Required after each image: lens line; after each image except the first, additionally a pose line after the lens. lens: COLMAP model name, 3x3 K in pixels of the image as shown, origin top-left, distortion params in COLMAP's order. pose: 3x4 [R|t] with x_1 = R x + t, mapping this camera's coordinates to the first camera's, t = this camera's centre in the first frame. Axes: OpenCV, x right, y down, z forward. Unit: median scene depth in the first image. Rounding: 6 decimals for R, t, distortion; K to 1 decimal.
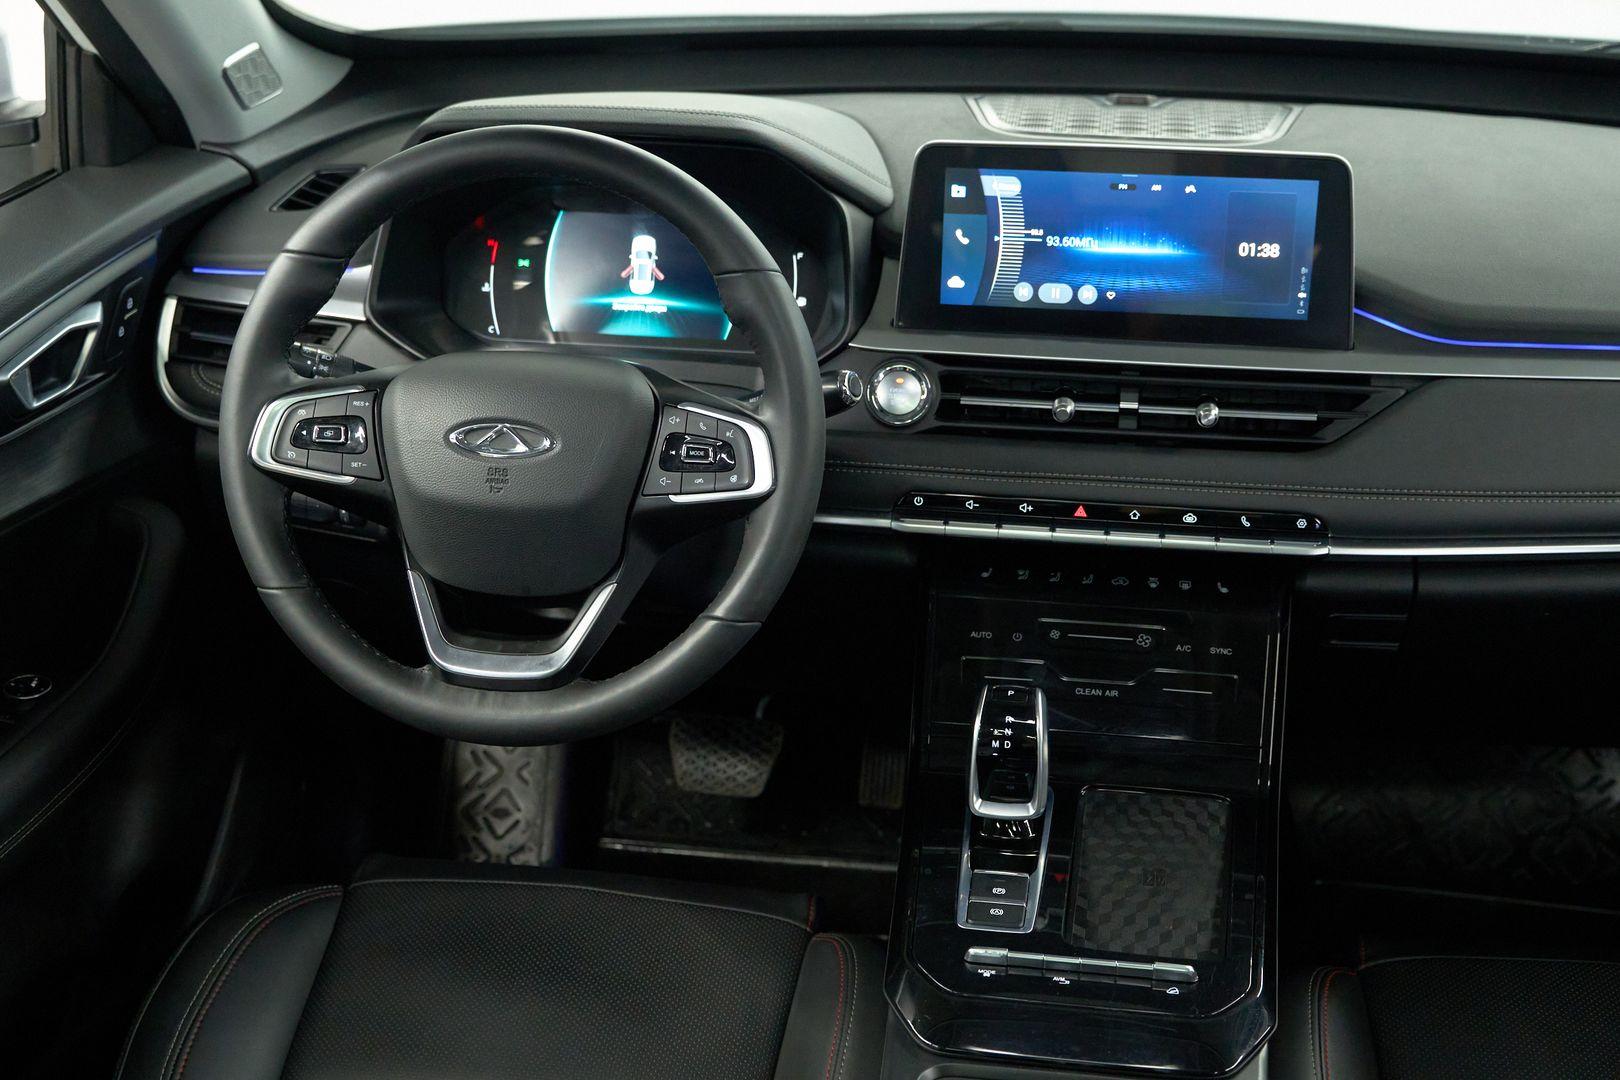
lens RADIAL K [[2009.0, 0, 779.5], [0, 2009.0, 513.8], [0, 0, 1]] dist [-0.016544, 0.000000]
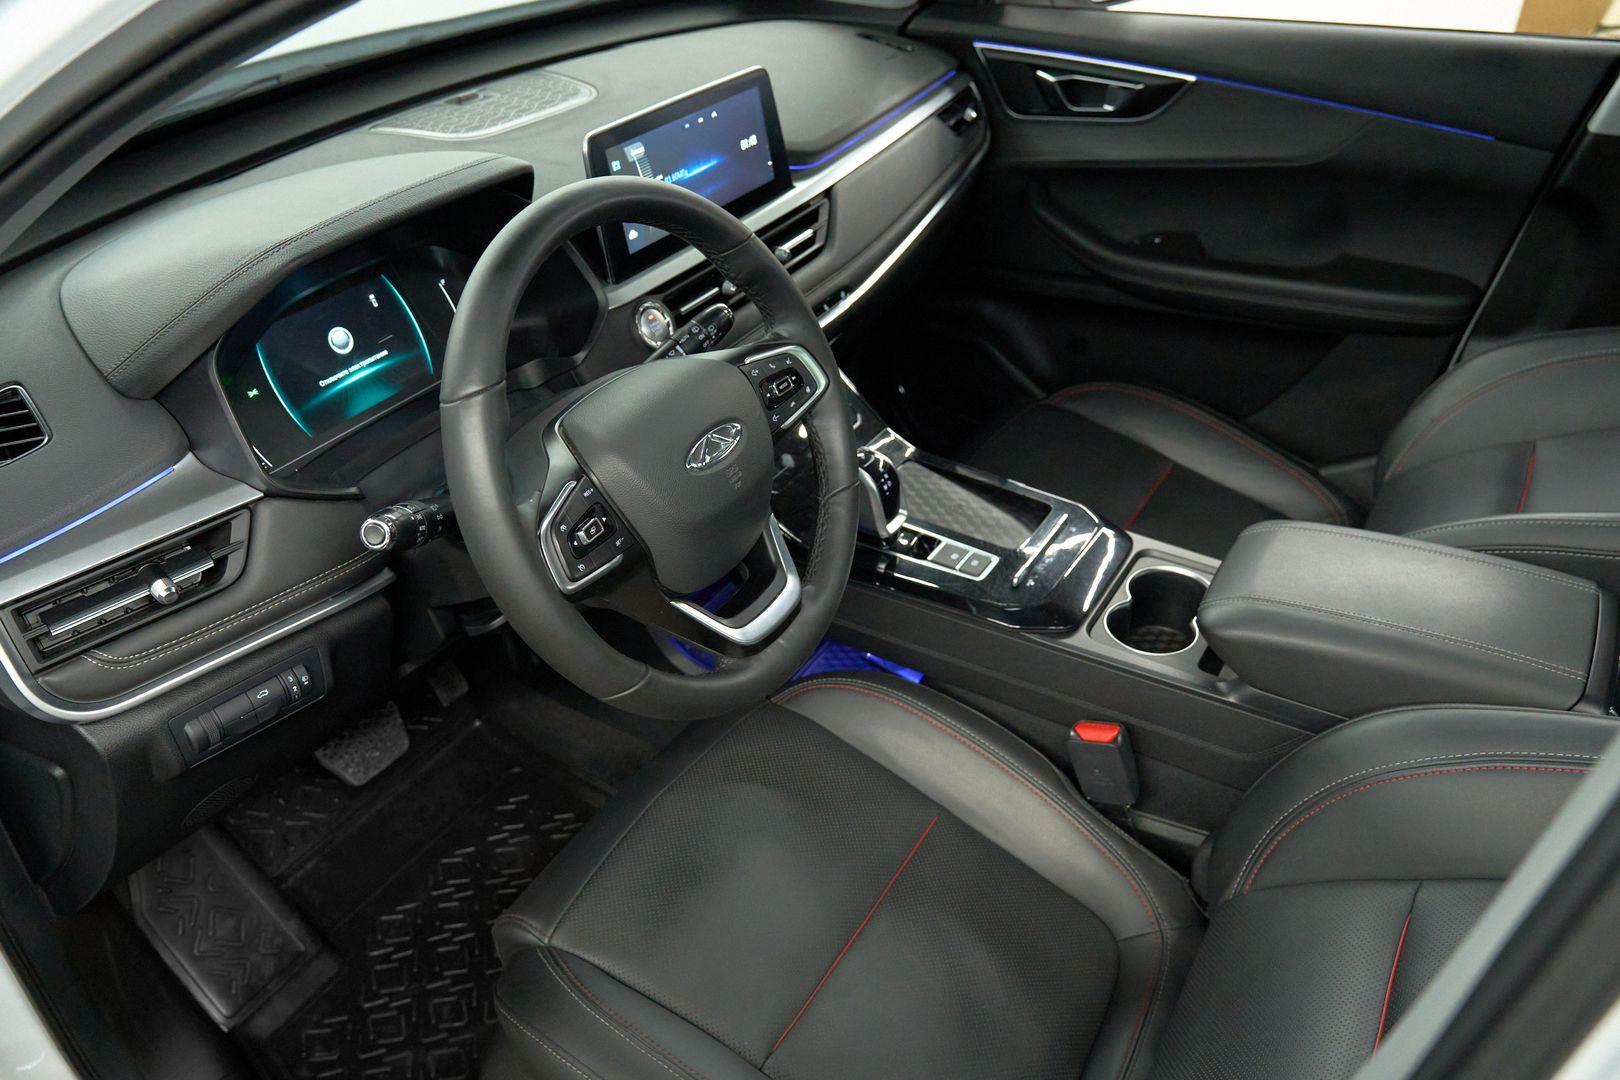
lens RADIAL K [[1246.1, 0, 805.5], [0, 1246.1, 535.6], [0, 0, 1]] dist [-0.010911, -0.000571]
pose [[0.387335, -0.513972, 0.765378, -0.602374], [0.404984, 0.840653, 0.359571, -0.199721], [-0.828227, 0.170692, 0.533765, 0.512872]]
